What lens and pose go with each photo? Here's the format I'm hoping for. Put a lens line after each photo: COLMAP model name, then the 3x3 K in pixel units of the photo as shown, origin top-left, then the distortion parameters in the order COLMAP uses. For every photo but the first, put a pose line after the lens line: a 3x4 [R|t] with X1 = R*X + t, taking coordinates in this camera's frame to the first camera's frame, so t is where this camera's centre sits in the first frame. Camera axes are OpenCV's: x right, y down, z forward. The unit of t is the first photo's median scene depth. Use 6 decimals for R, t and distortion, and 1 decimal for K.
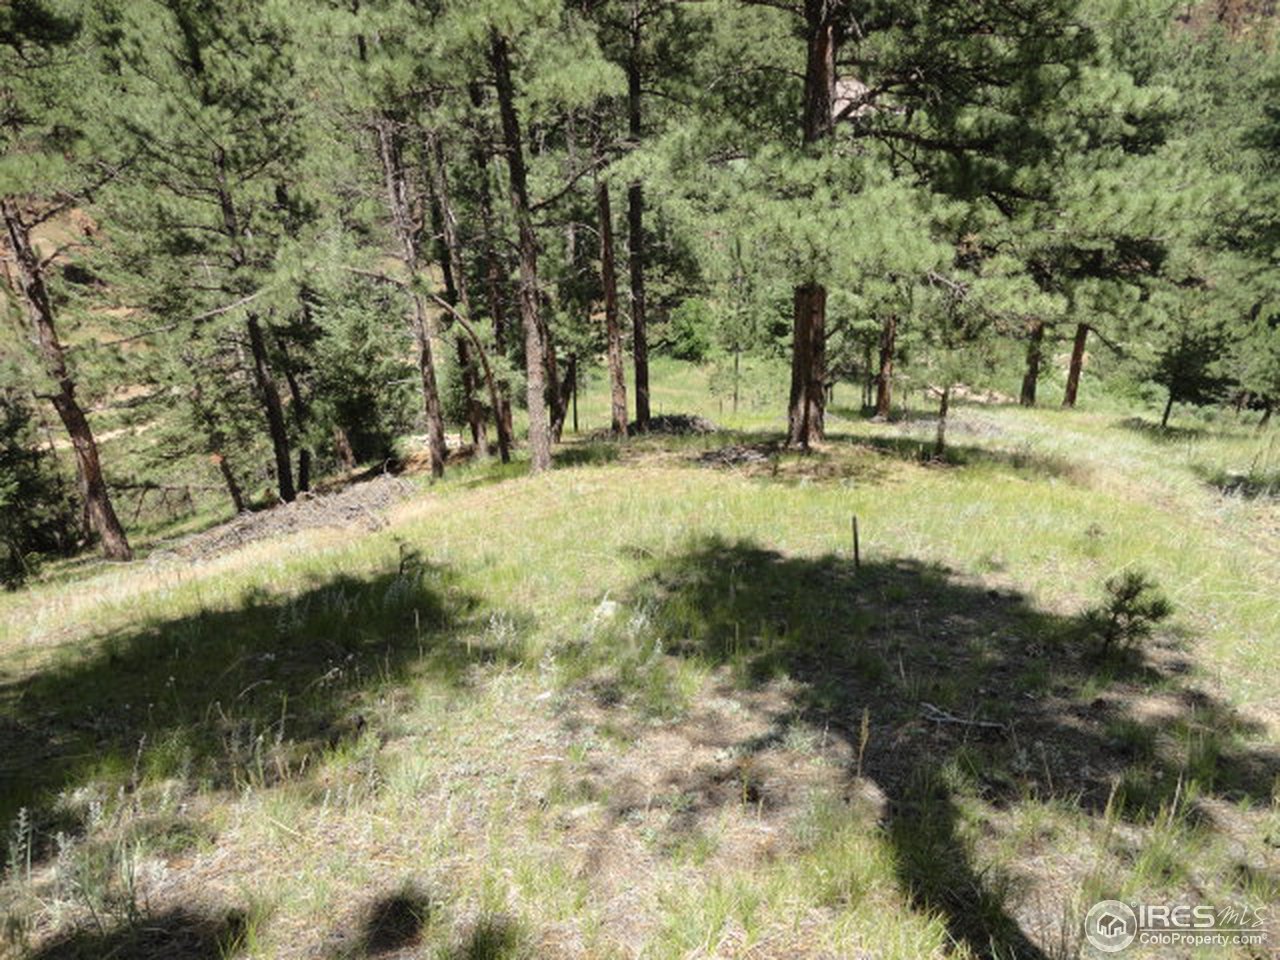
lens RADIAL K [[871.1, 0, 641.5], [0, 871.1, 475.3], [0, 0, 1]] dist [-0.011540, 0.006227]
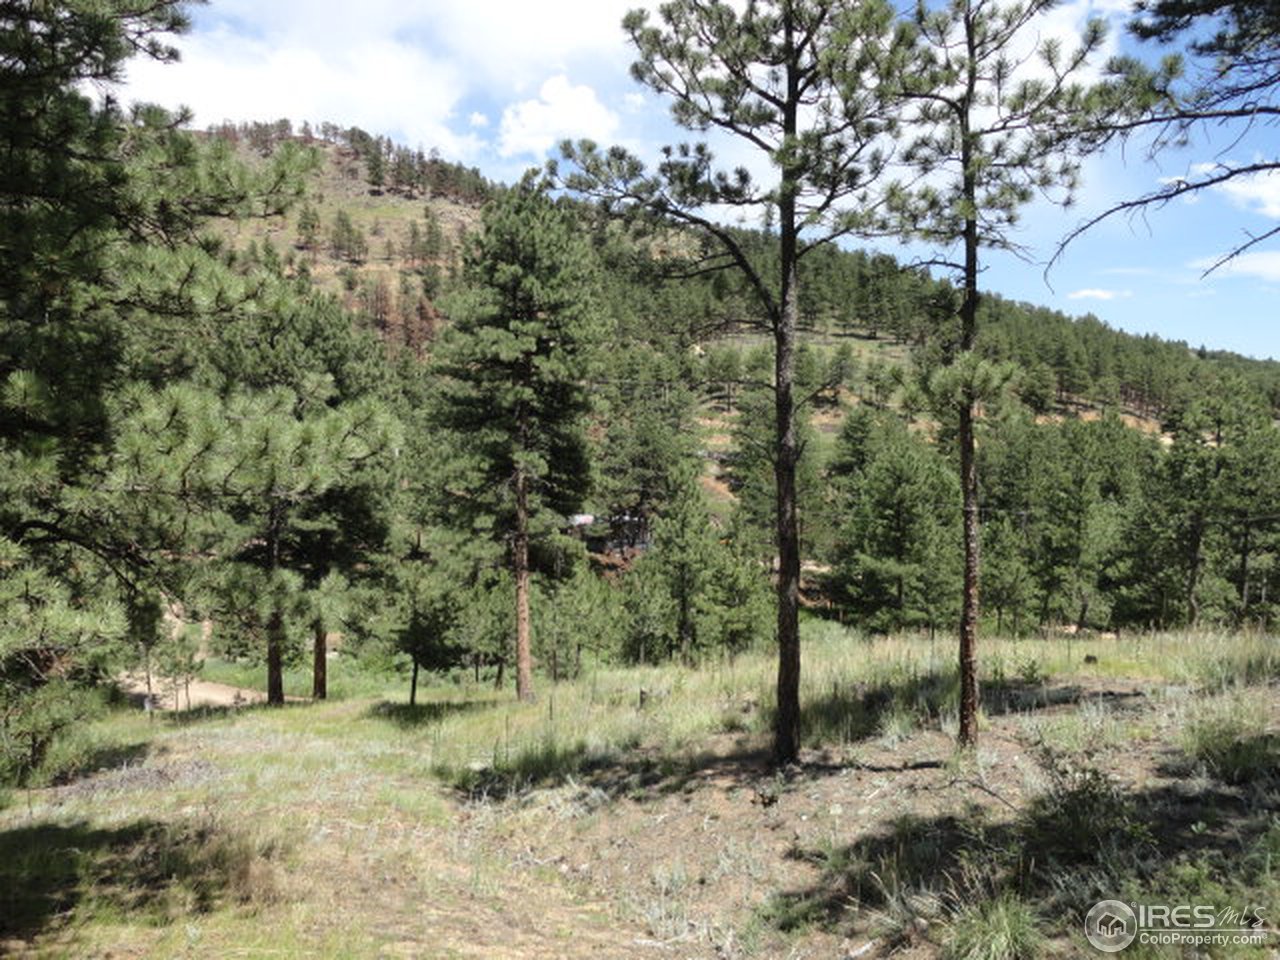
lens RADIAL K [[871.1, 0, 644.2], [0, 871.1, 480.7], [0, 0, 1]] dist [-0.011540, 0.006227]
pose [[0.695745, -0.003396, 0.718281, 0.092536], [0.227902, 0.949363, -0.216264, -0.025494], [-0.681175, 0.314162, 0.661288, 0.117355]]
